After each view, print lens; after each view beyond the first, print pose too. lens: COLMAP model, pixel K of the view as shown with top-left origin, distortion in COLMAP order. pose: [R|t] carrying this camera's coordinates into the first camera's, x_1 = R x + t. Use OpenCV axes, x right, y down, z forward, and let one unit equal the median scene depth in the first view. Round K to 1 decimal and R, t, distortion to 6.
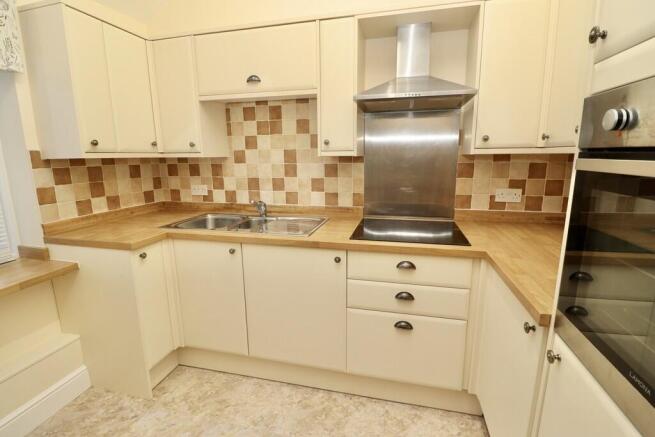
lens RADIAL K [[301.8, 0, 330.9], [0, 301.8, 213.2], [0, 0, 1]] dist [0.000644, -0.014823]
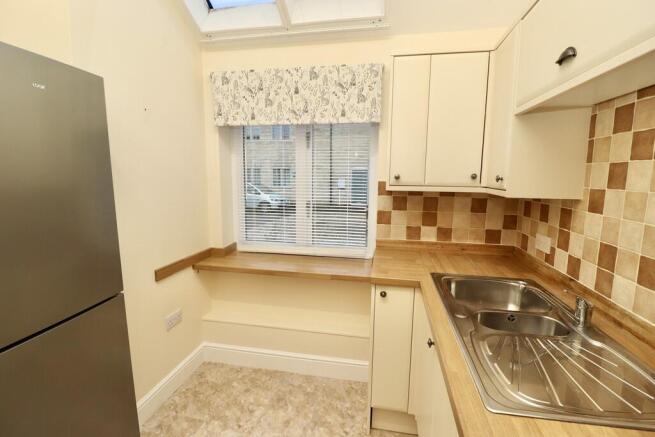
lens RADIAL K [[301.8, 0, 330.9], [0, 301.8, 213.2], [0, 0, 1]] dist [0.000644, -0.014823]
pose [[0.049203, 0.138510, -0.989138, 0.214484], [-0.198549, 0.971929, 0.126223, -0.149124], [0.978855, 0.190181, 0.075323, 0.537607]]
